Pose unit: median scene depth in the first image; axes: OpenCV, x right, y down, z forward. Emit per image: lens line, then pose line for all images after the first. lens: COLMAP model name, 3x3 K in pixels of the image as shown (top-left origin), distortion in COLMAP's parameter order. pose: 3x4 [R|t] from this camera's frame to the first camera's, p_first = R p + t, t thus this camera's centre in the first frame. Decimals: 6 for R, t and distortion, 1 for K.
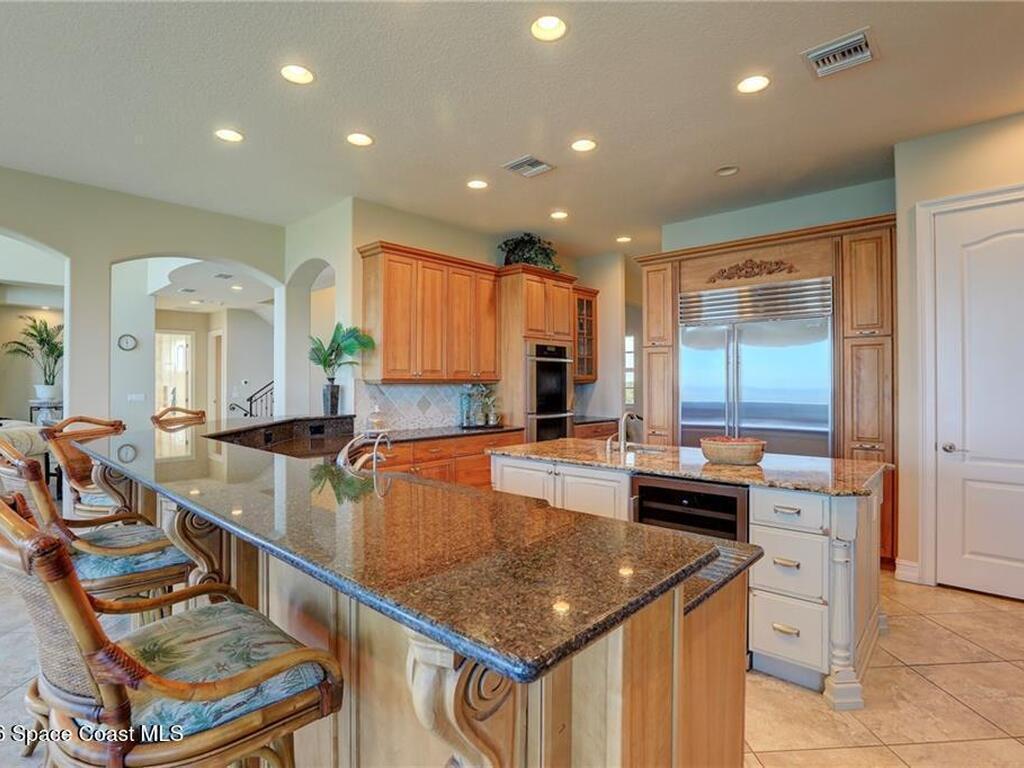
lens RADIAL K [[524.9, 0, 515.2], [0, 524.9, 379.4], [0, 0, 1]] dist [-0.004738, 0.004831]
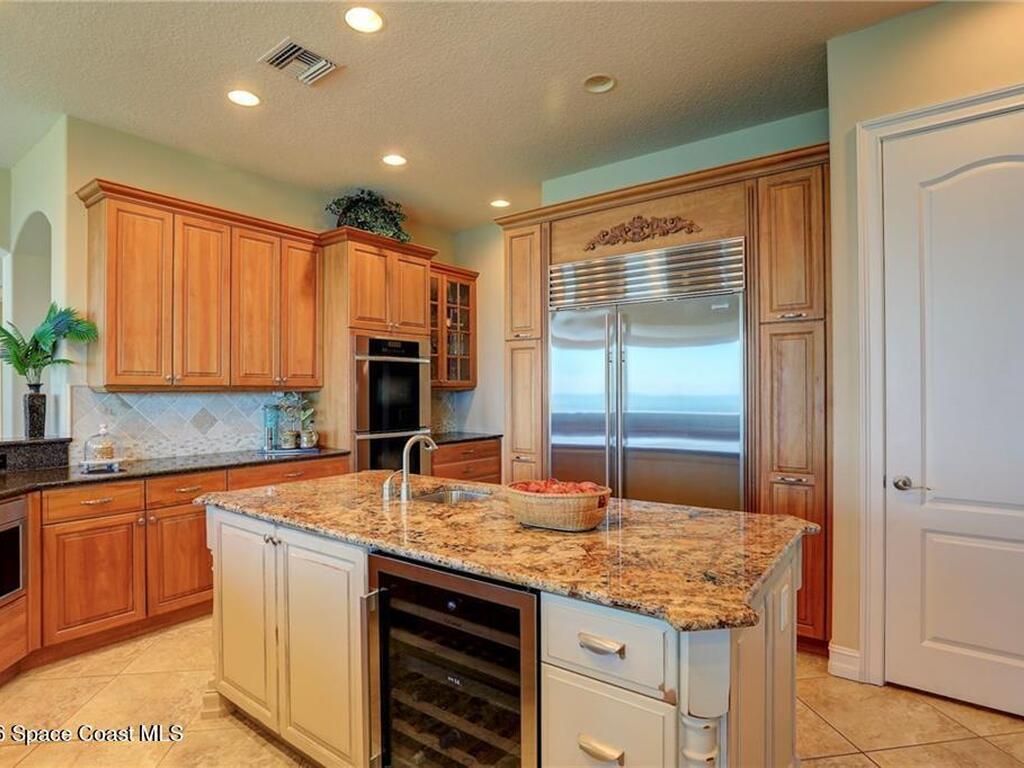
lens RADIAL K [[541.9, 0, 509.3], [0, 541.9, 390.5], [0, 0, 1]] dist [-0.011317, 0.004956]
pose [[0.997383, -0.003300, 0.072227, 0.212657], [0.002984, 0.999985, 0.004485, 0.004787], [-0.072241, -0.004258, 0.997378, 0.269043]]
